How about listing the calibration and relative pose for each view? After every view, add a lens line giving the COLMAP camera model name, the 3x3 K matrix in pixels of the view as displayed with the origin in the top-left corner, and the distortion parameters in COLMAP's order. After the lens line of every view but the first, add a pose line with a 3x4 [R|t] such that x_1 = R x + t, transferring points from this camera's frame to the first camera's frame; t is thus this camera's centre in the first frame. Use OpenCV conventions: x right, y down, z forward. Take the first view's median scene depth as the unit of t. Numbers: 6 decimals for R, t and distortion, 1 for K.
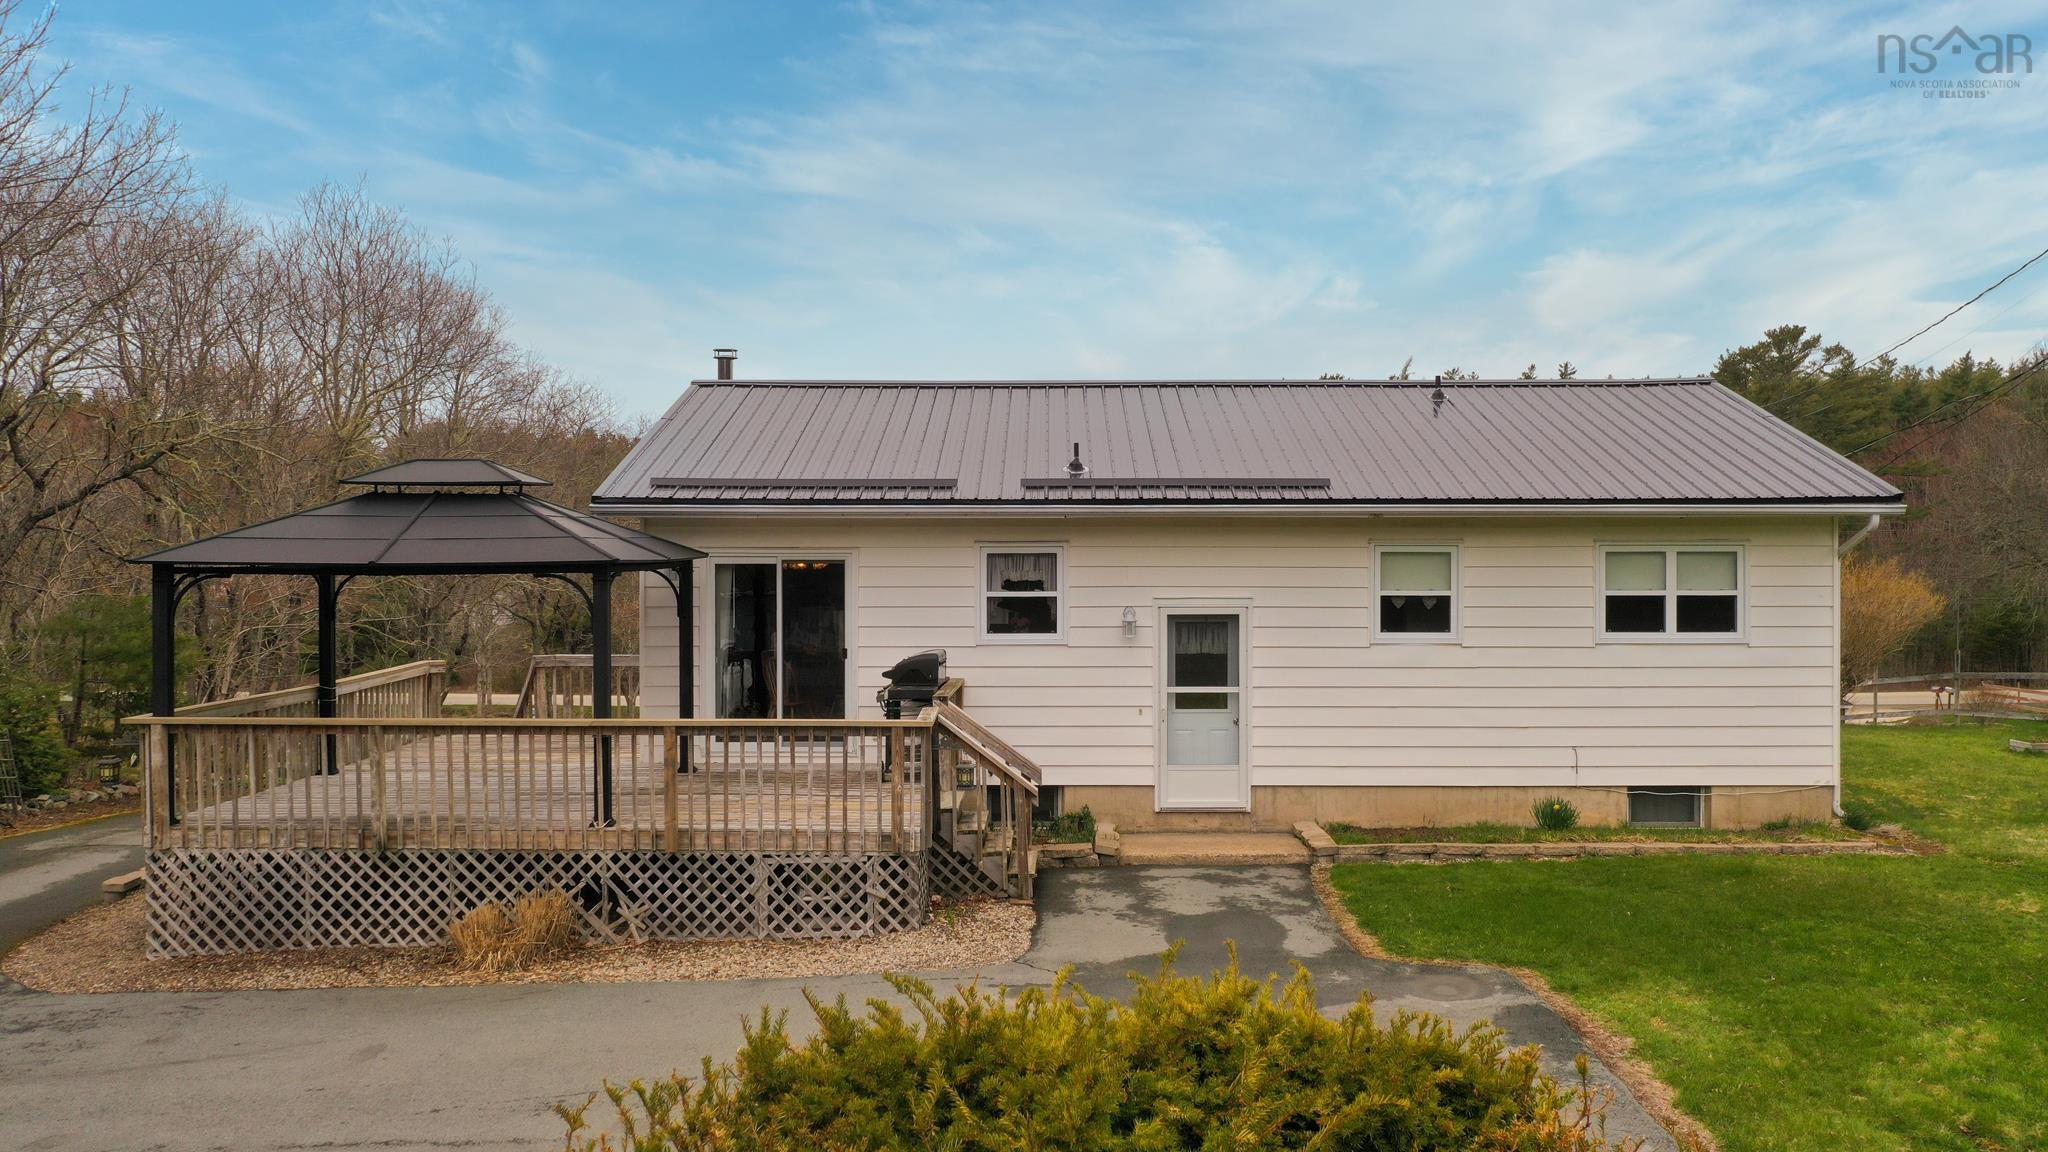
lens RADIAL K [[1671.3, 0, 1016.4], [0, 1671.3, 574.0], [0, 0, 1]] dist [0.001286, -0.000904]
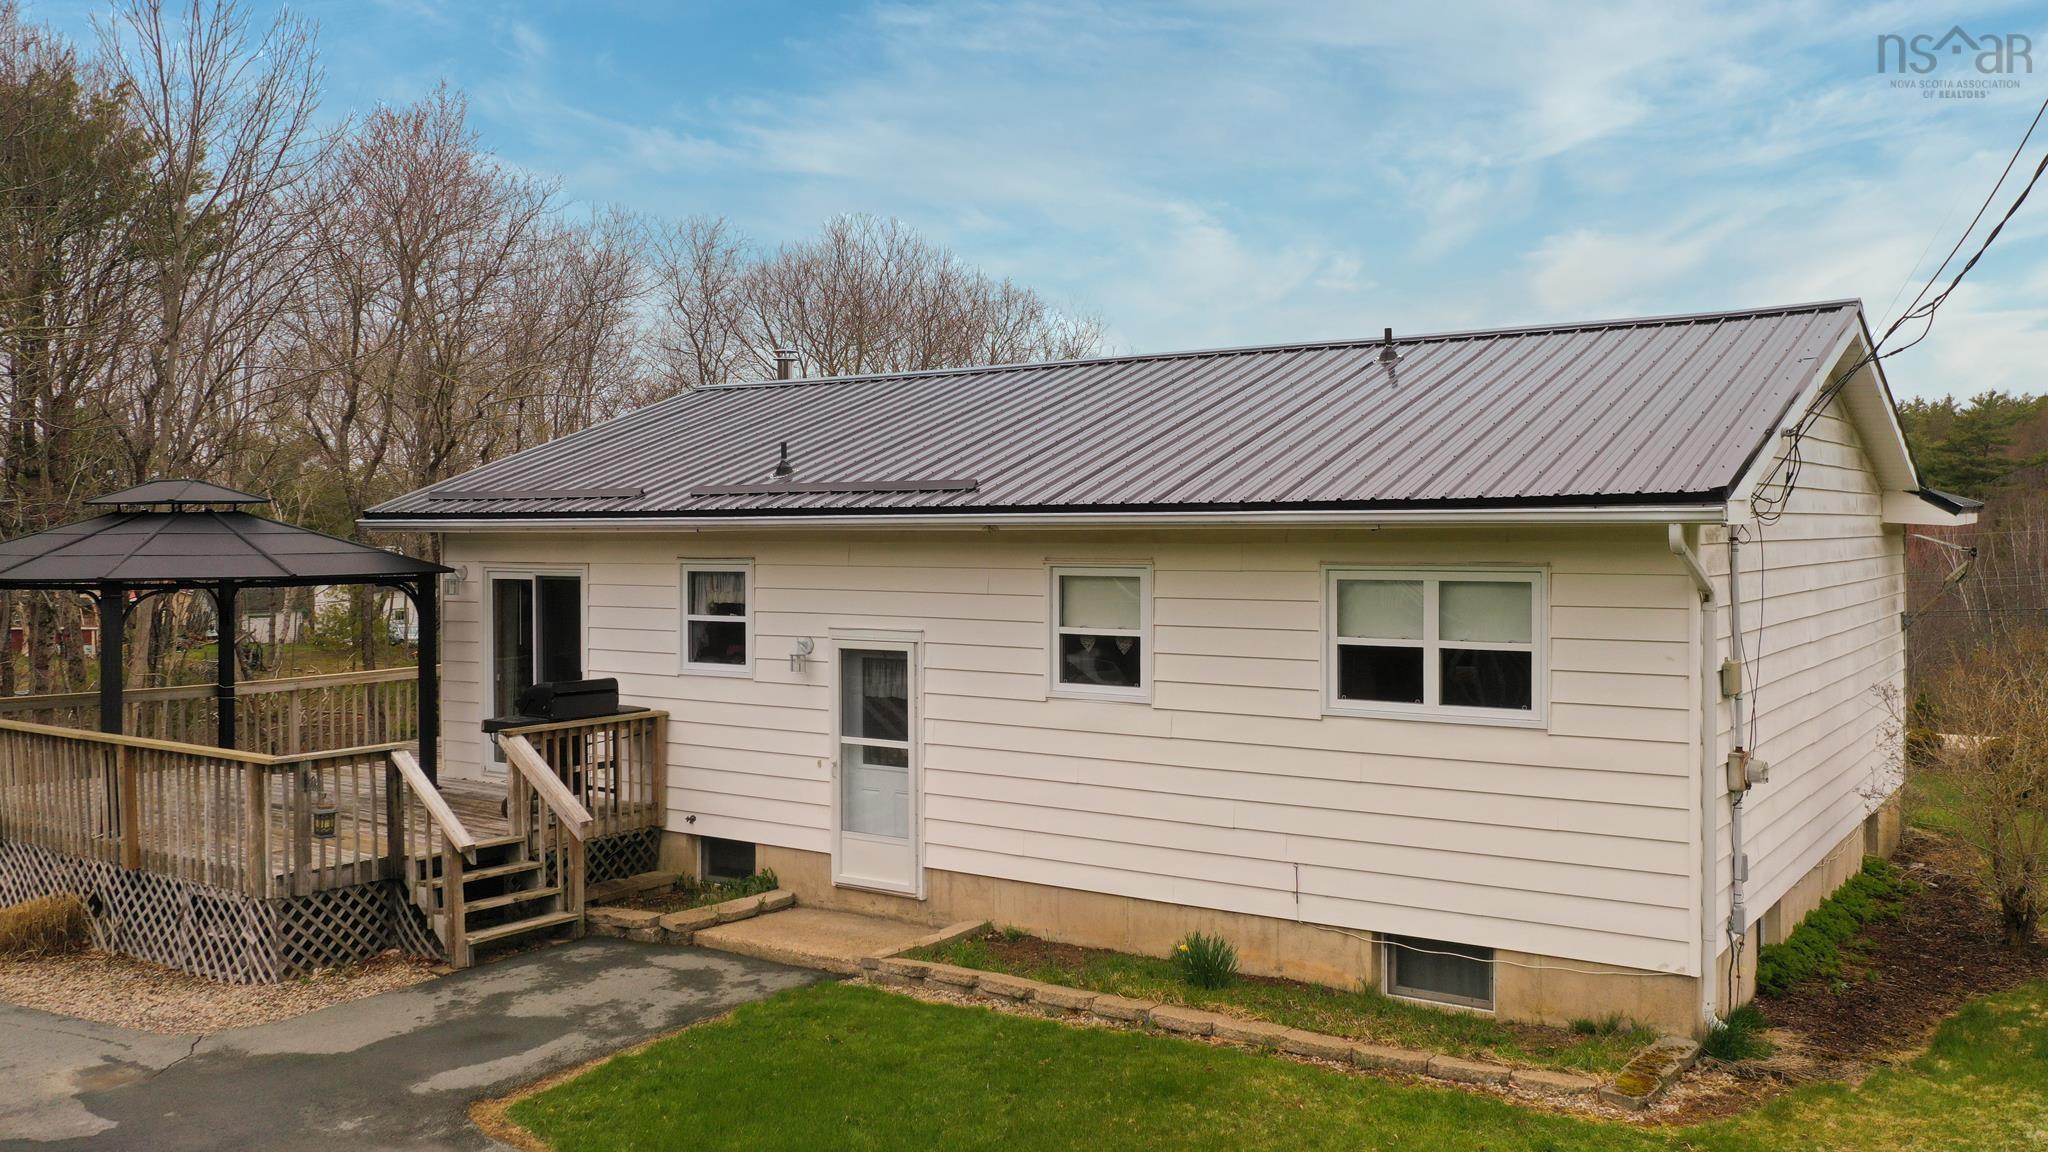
lens RADIAL K [[1671.3, 0, 1022.7], [0, 1671.3, 571.6], [0, 0, 1]] dist [0.001286, -0.000904]
pose [[0.822287, 0.011828, -0.568950, 0.630633], [-0.009707, 0.999930, 0.006759, -0.019843], [0.568990, -0.000035, 0.822345, 0.373479]]
